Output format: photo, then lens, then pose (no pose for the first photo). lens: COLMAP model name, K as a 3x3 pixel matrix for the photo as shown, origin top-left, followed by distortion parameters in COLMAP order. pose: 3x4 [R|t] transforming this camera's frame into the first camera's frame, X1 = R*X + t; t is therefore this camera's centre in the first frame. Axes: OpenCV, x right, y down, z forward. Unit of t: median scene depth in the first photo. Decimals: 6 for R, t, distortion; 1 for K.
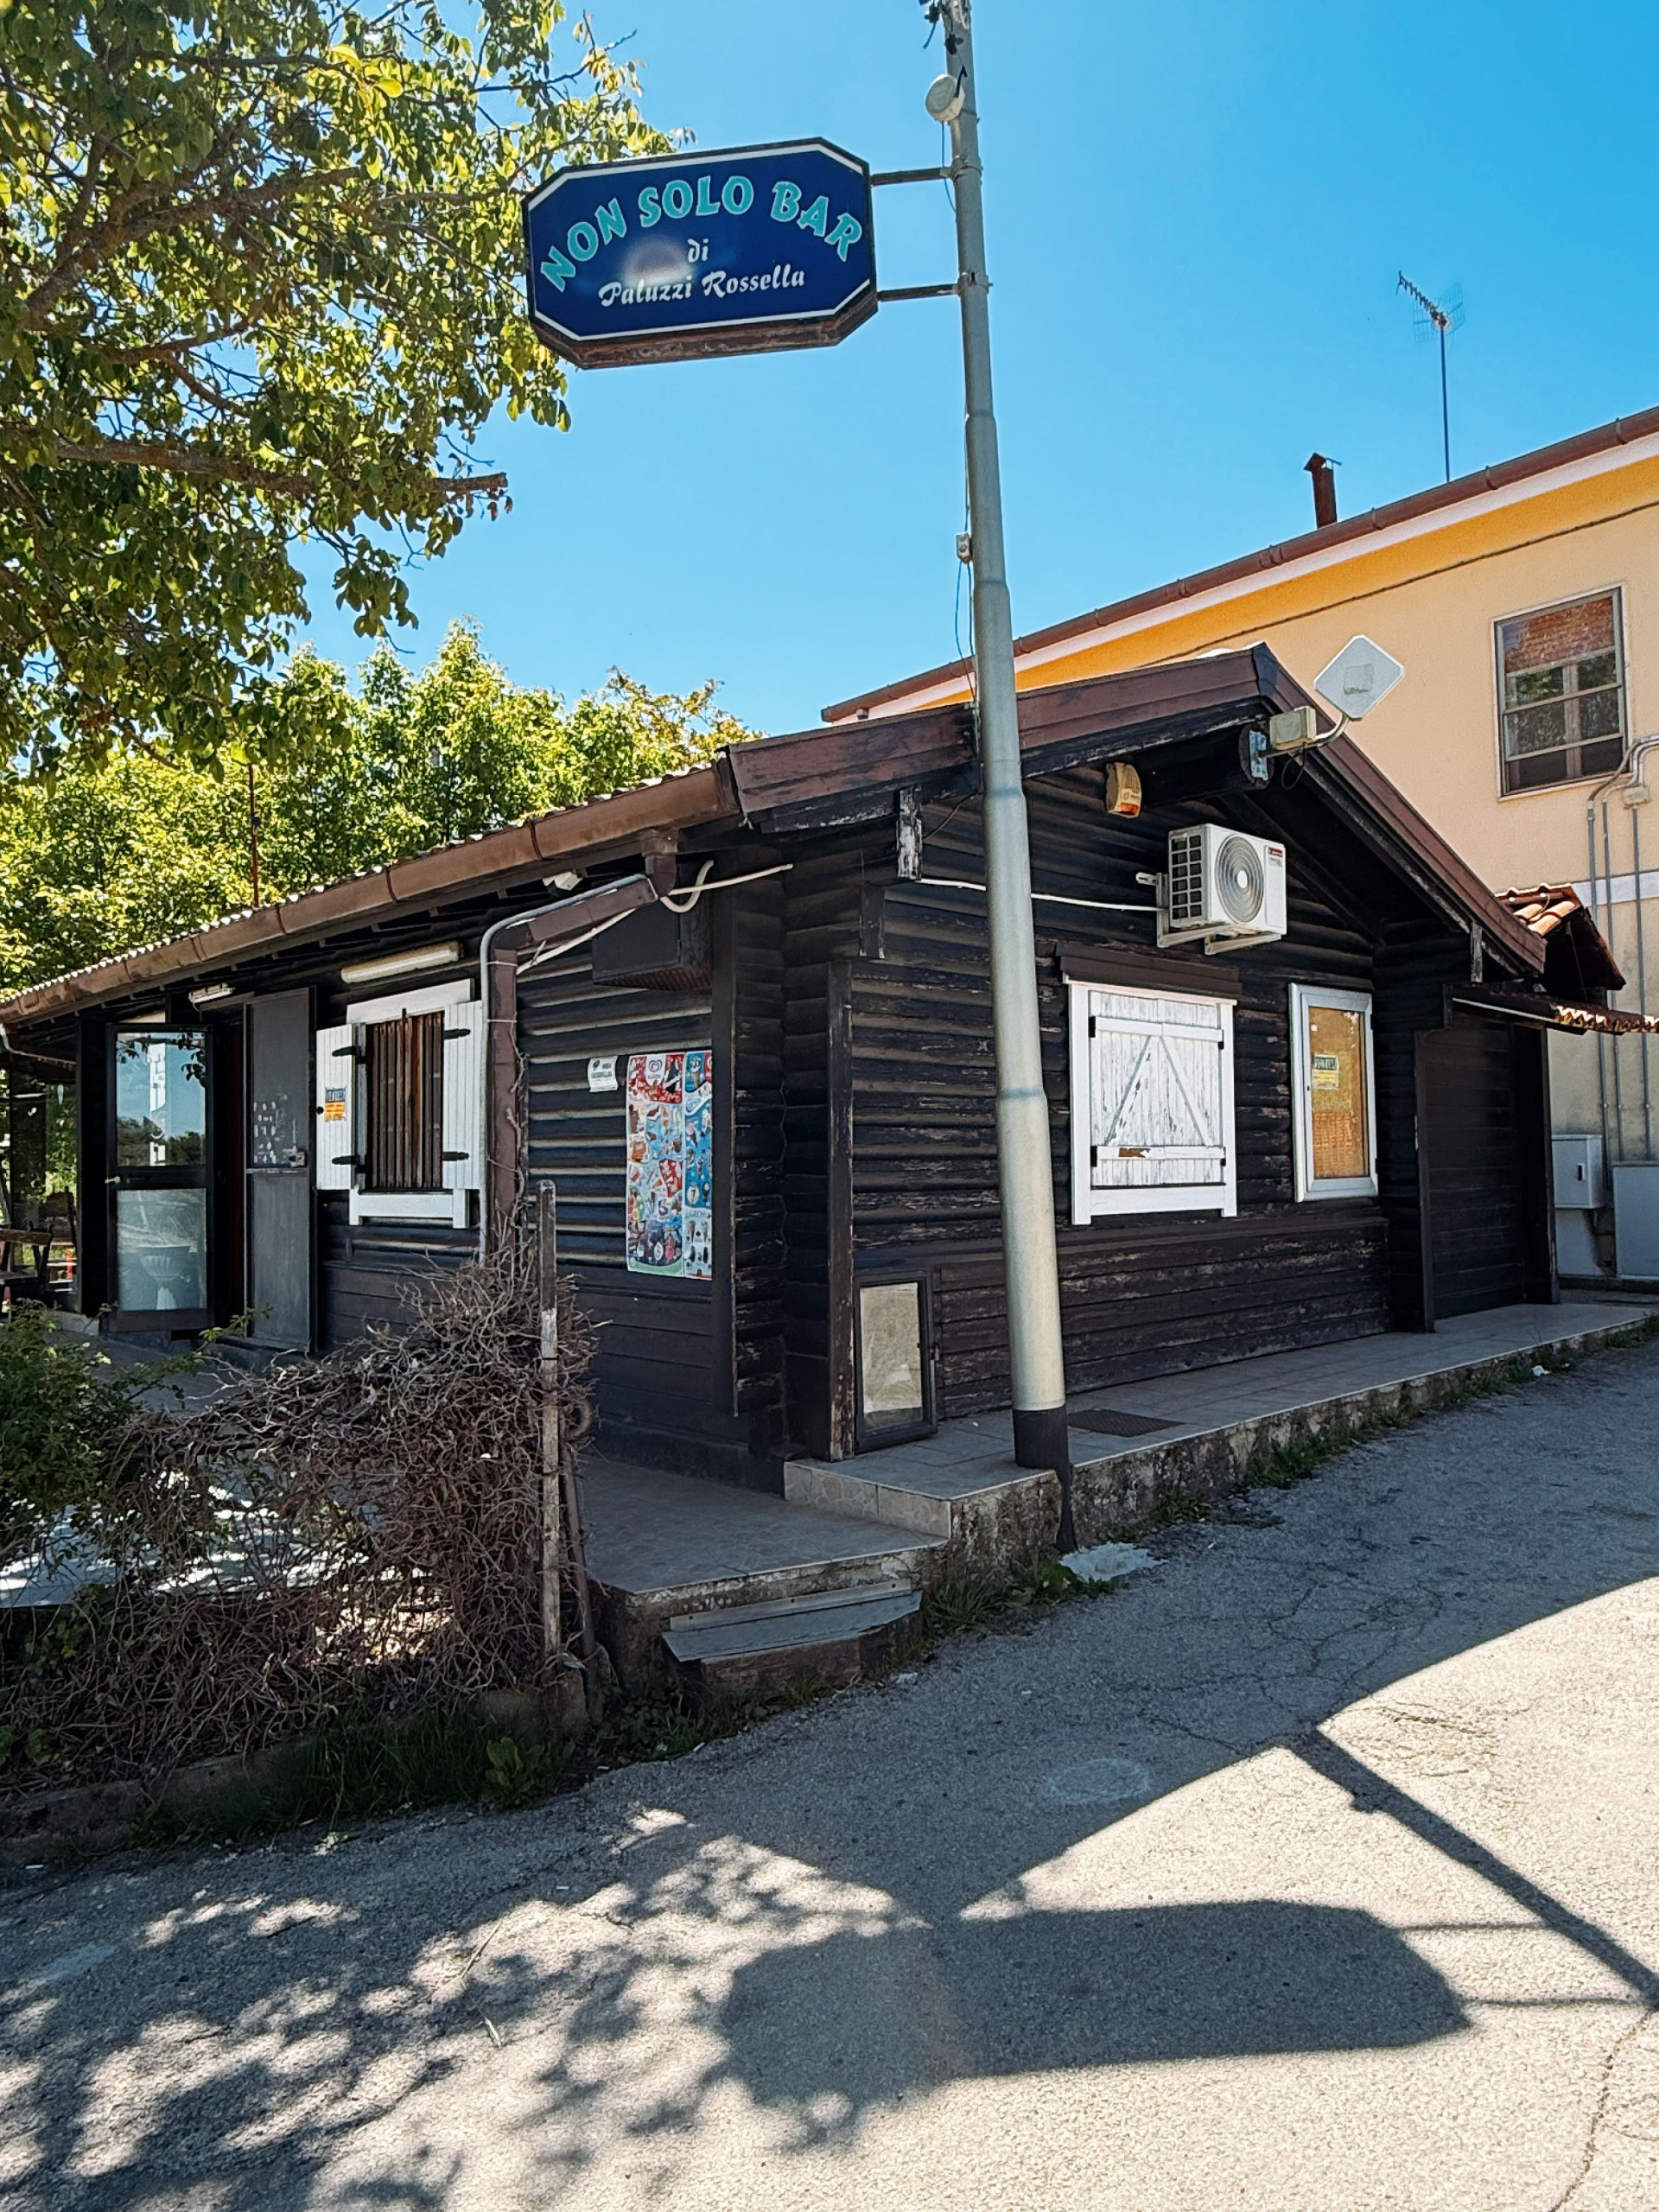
lens RADIAL K [[1450.8, 0, 828.6], [0, 1450.8, 1101.4], [0, 0, 1]] dist [-0.000823, 0.006307]
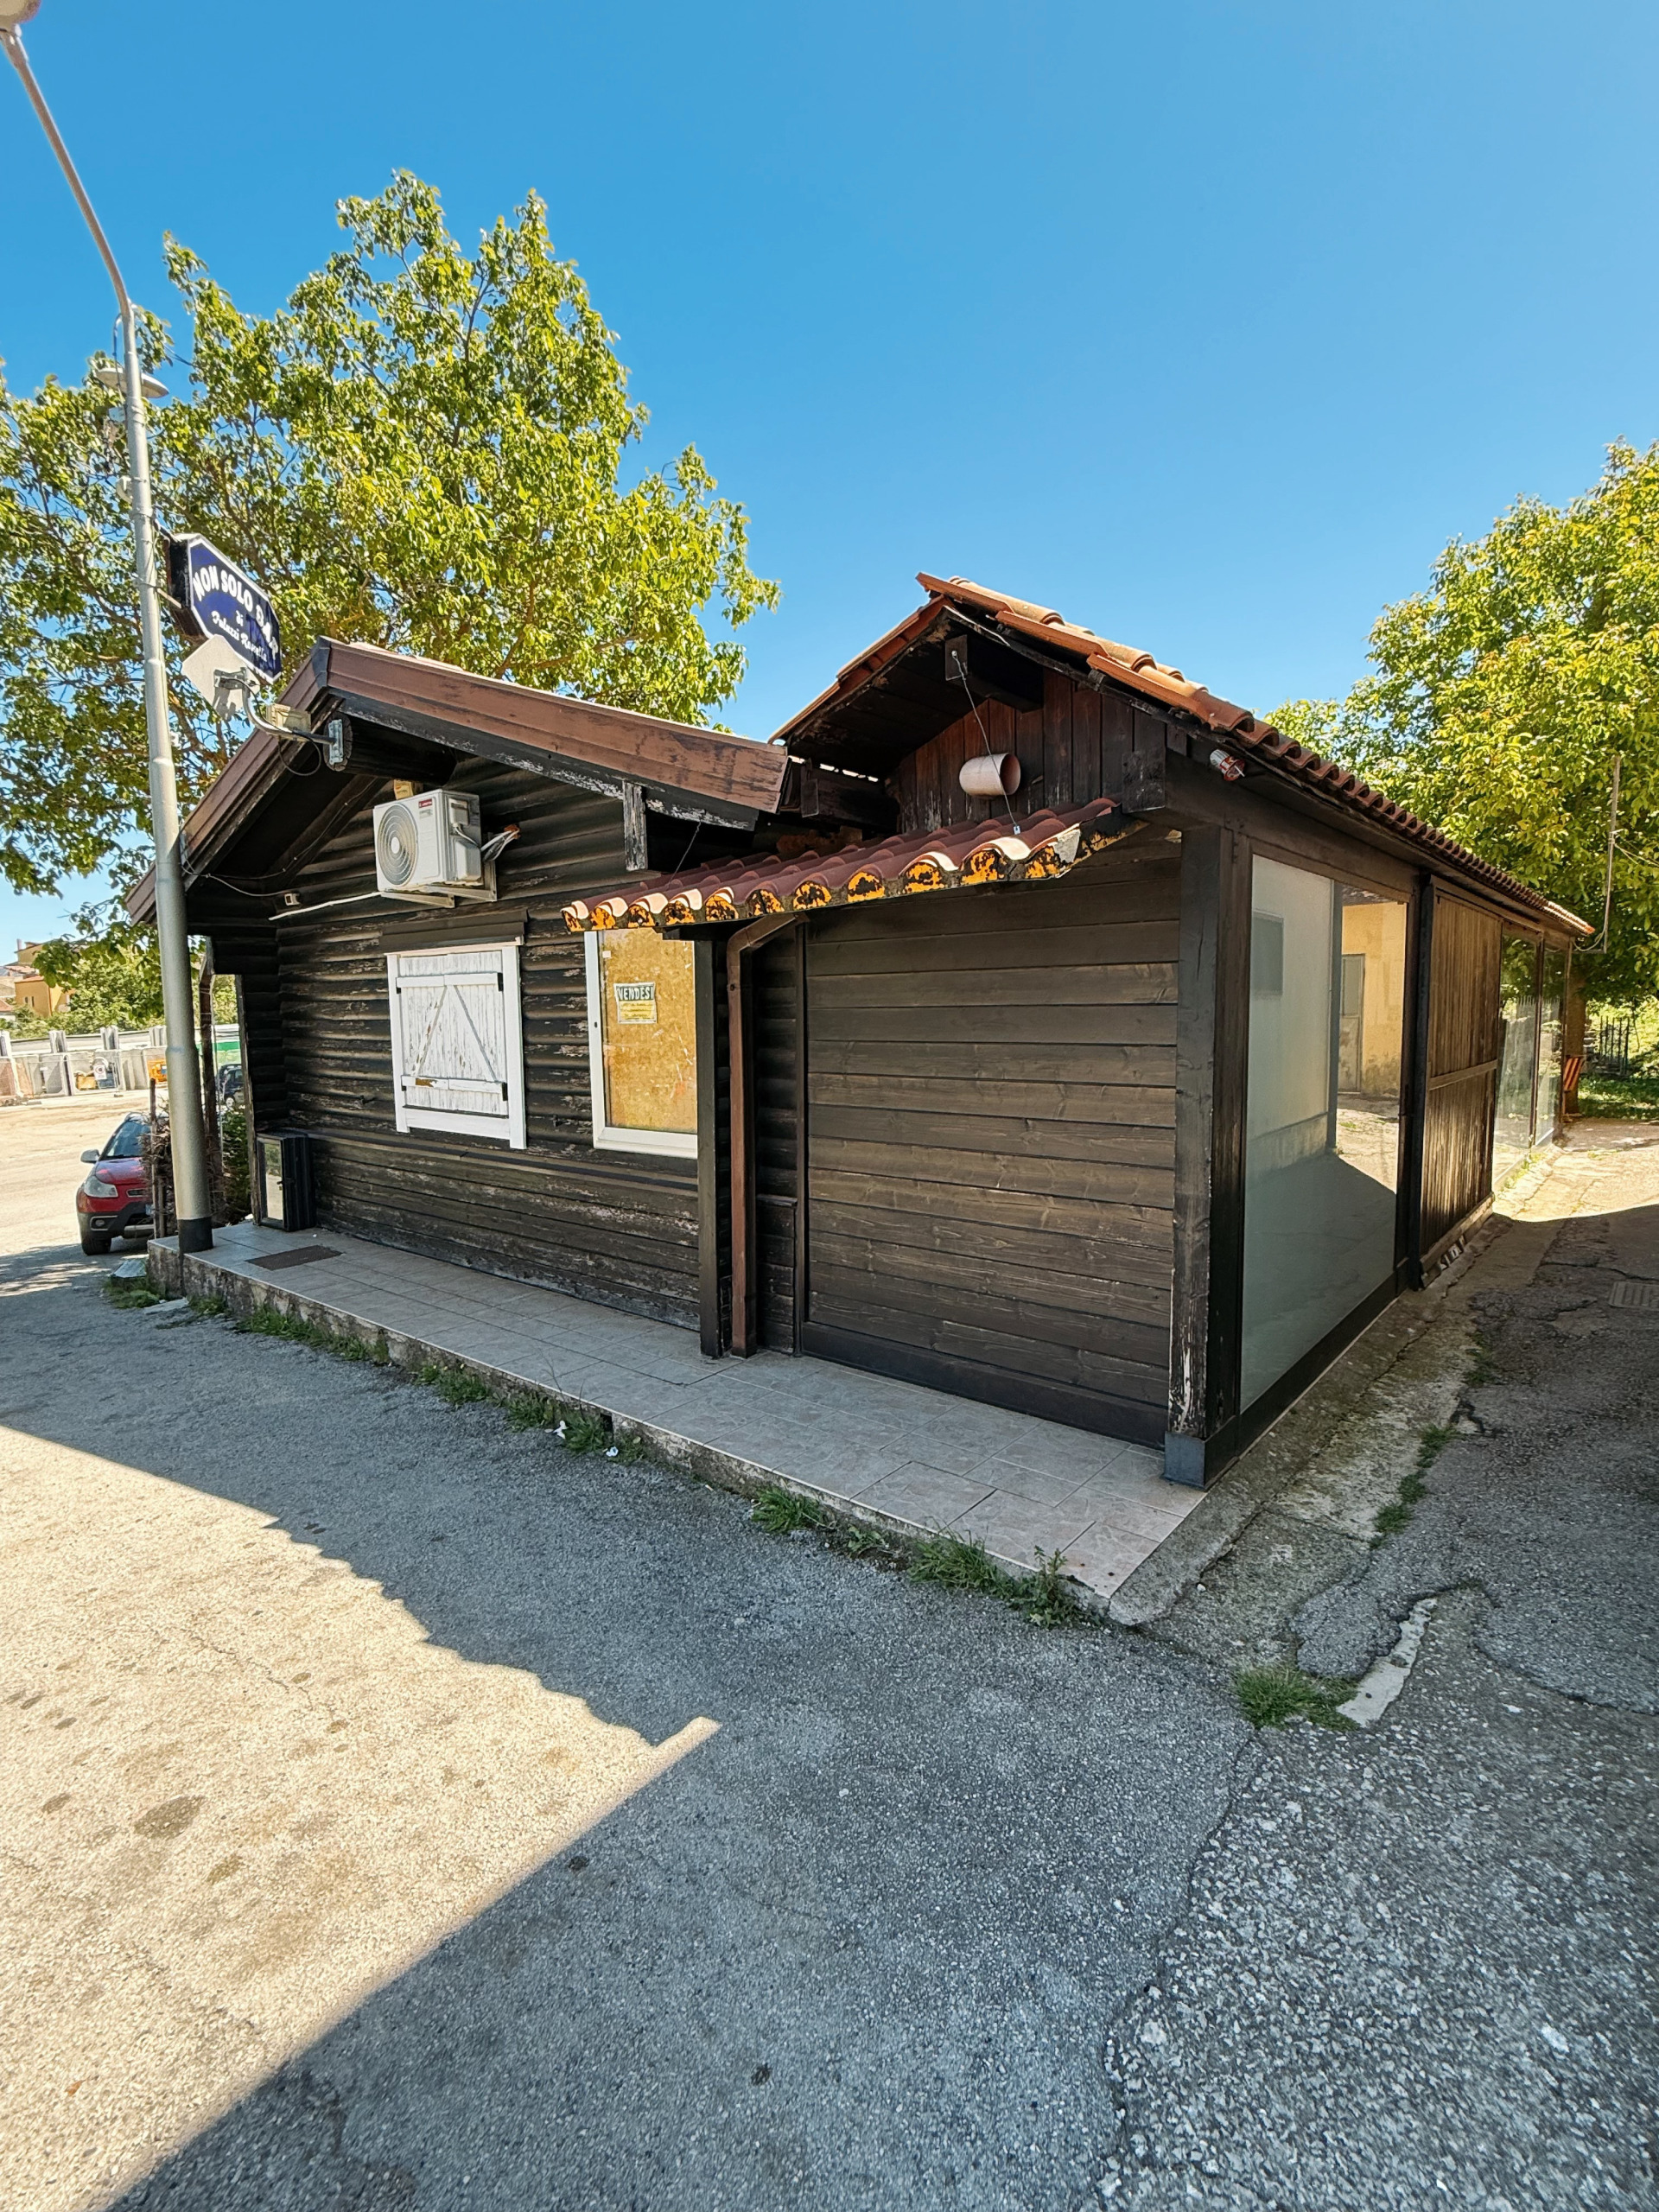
lens RADIAL K [[1029.1, 0, 832.9], [0, 1029.1, 1108.8], [0, 0, 1]] dist [0.001226, 0.000027]
pose [[0.126784, 0.108412, -0.985988, 1.338556], [0.052089, 0.991910, 0.115761, -0.032208], [0.990562, -0.066036, 0.120112, 1.456466]]
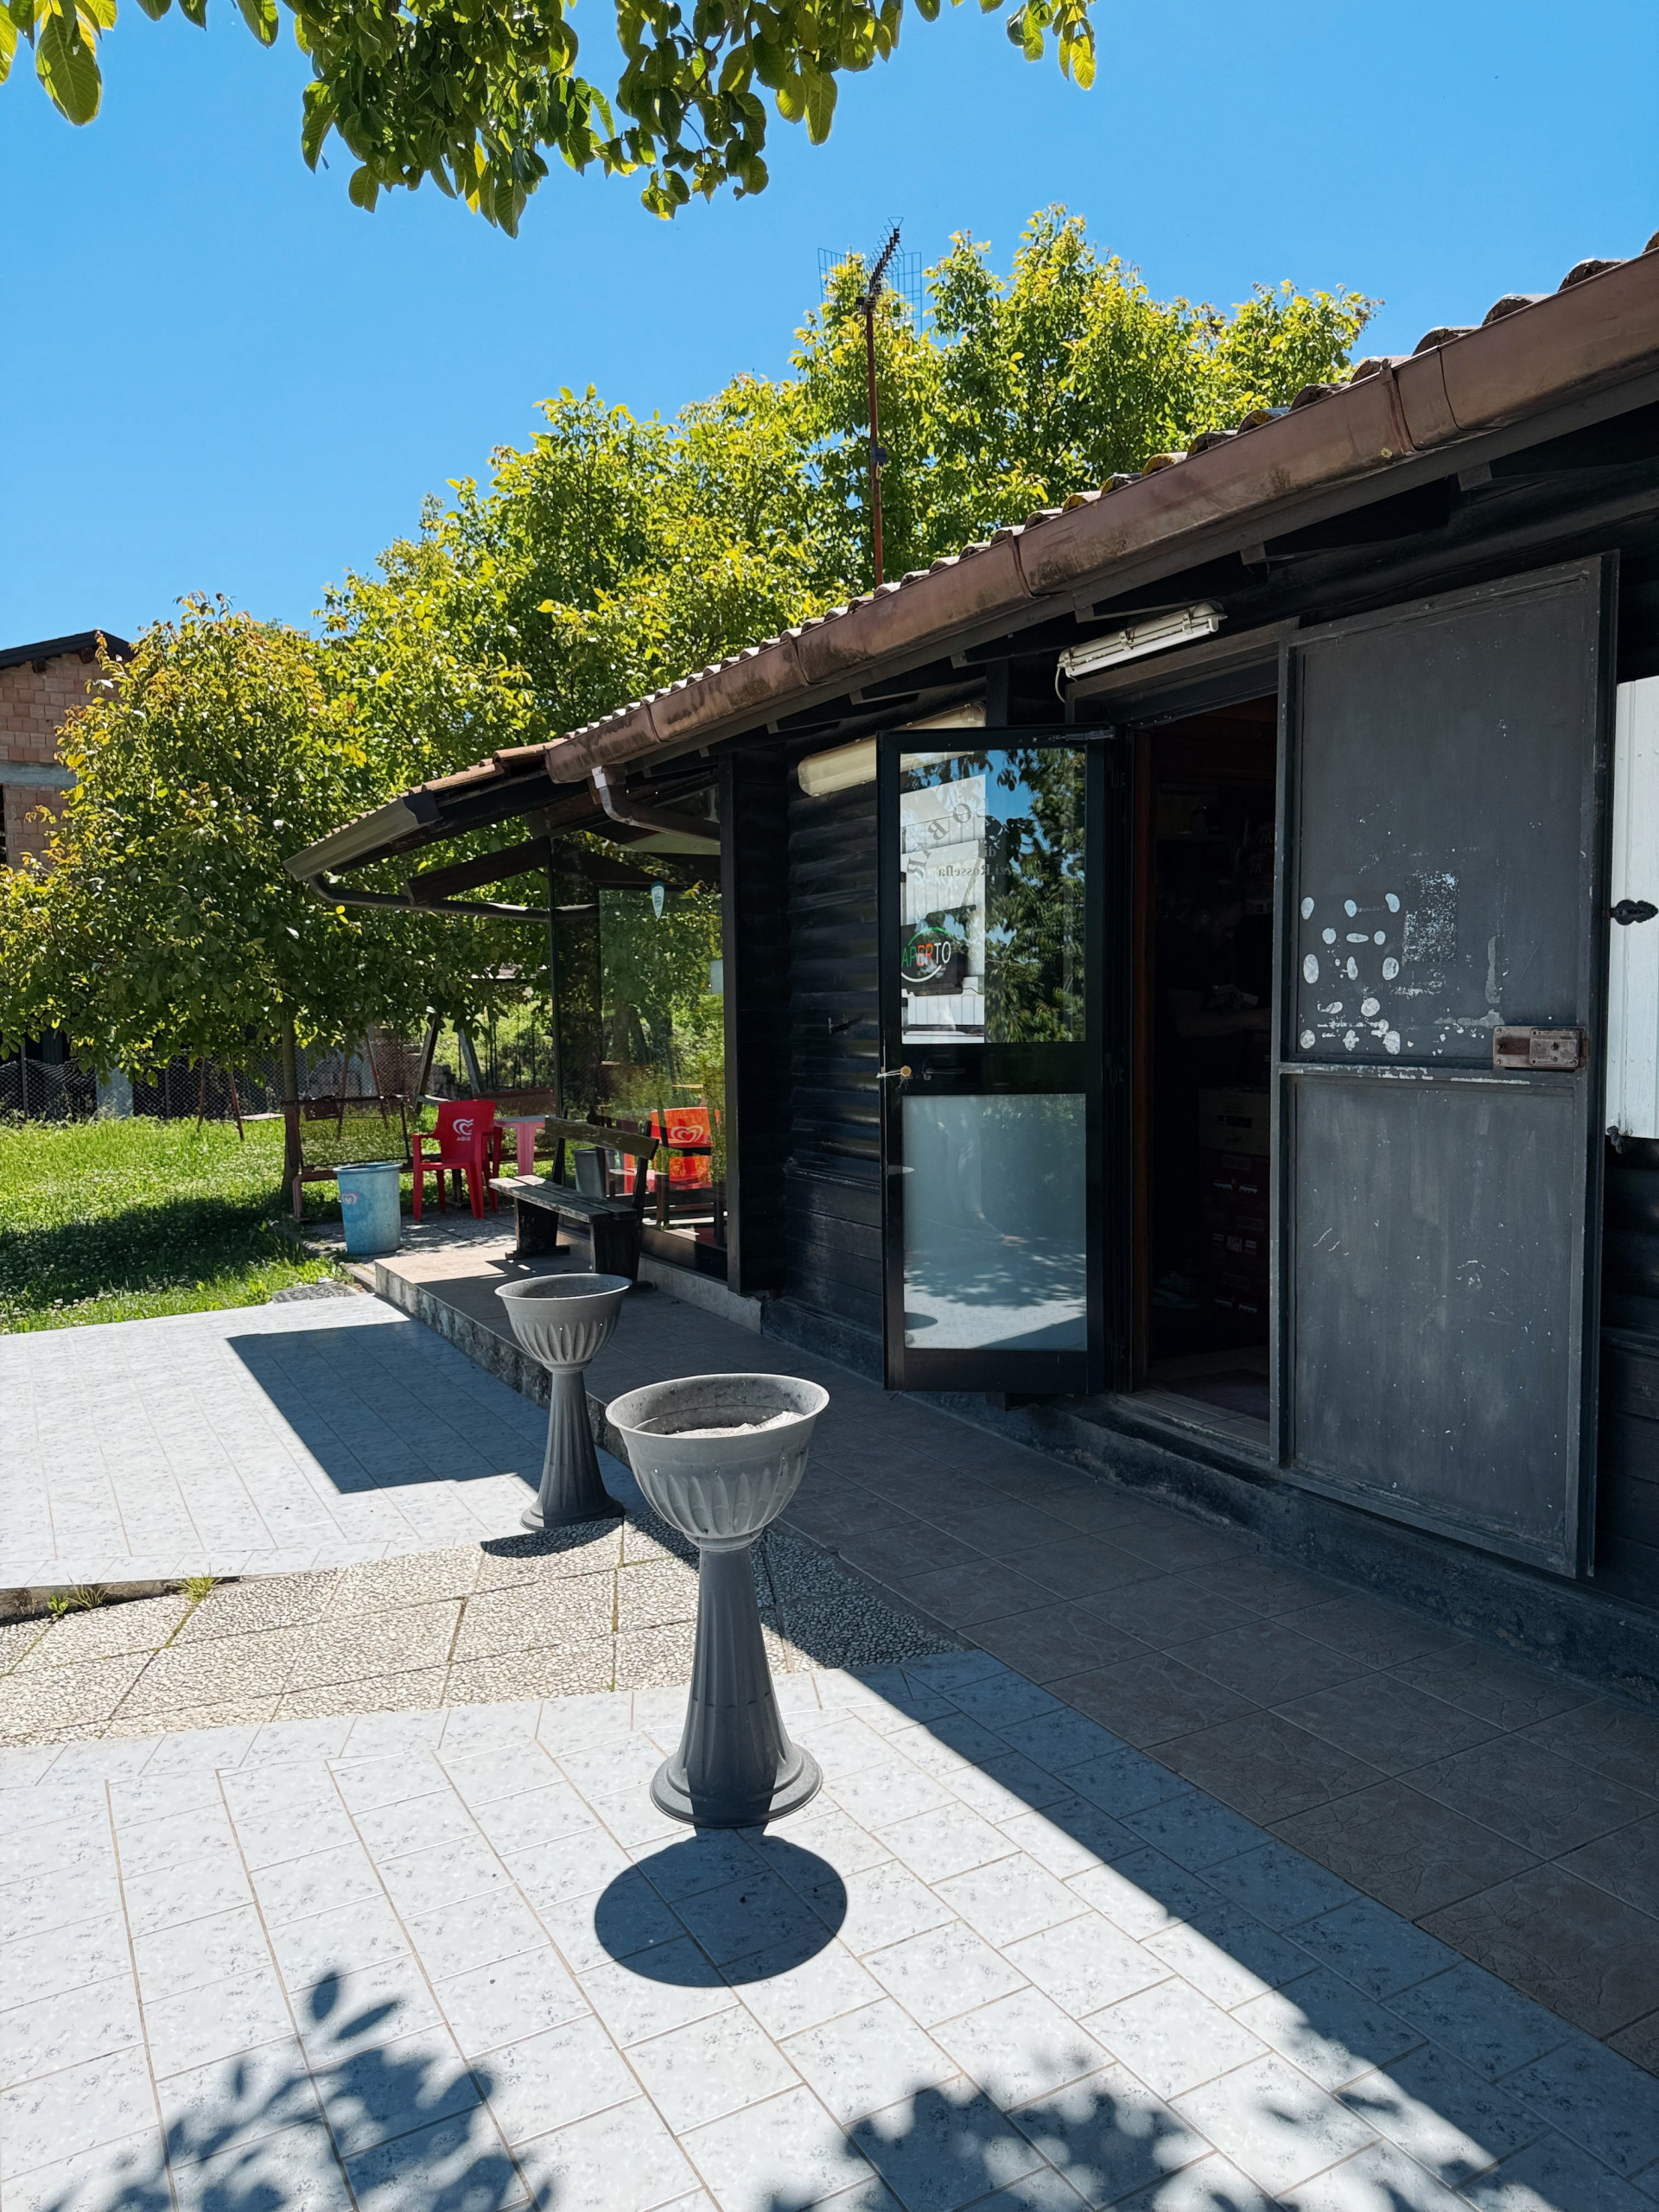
lens RADIAL K [[1567.3, 0, 832.2], [0, 1567.3, 1103.5], [0, 0, 1]] dist [0.049039, -0.027747]
pose [[0.969896, 0.022742, -0.242455, -0.620133], [0.004521, 0.993776, 0.111302, 0.011899], [0.243477, -0.109048, 0.963757, 0.807650]]
